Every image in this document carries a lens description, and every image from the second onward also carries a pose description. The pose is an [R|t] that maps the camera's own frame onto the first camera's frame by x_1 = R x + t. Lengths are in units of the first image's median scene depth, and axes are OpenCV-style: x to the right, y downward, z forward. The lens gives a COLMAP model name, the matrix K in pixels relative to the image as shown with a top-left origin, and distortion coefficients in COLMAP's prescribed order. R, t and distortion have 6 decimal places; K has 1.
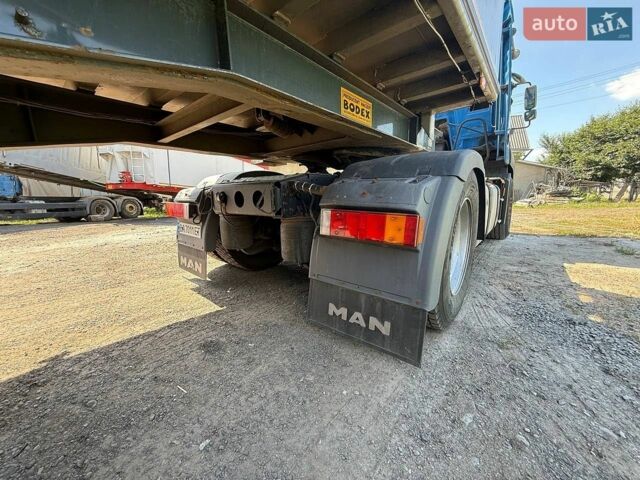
lens RADIAL K [[250.2, 0, 321.1], [0, 250.2, 240.0], [0, 0, 1]] dist [0.003002, -0.000016]
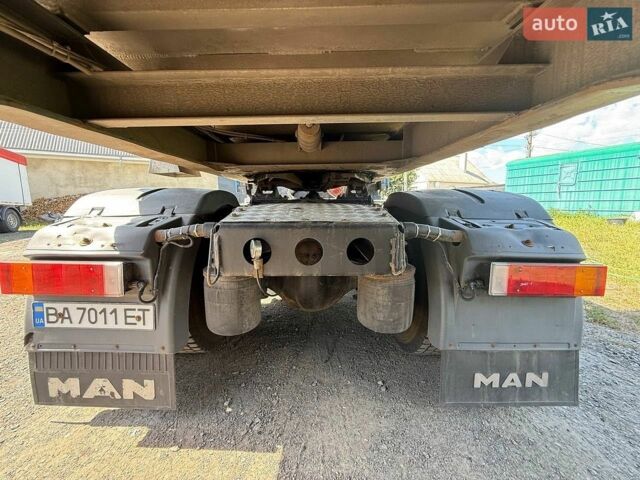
lens RADIAL K [[250.2, 0, 319.0], [0, 250.2, 238.7], [0, 0, 1]] dist [0.003002, -0.000016]
pose [[0.770820, -0.079848, 0.632029, -0.827418], [0.102246, 0.994759, 0.000975, -0.235703], [-0.628794, 0.063871, 0.774944, 0.645209]]
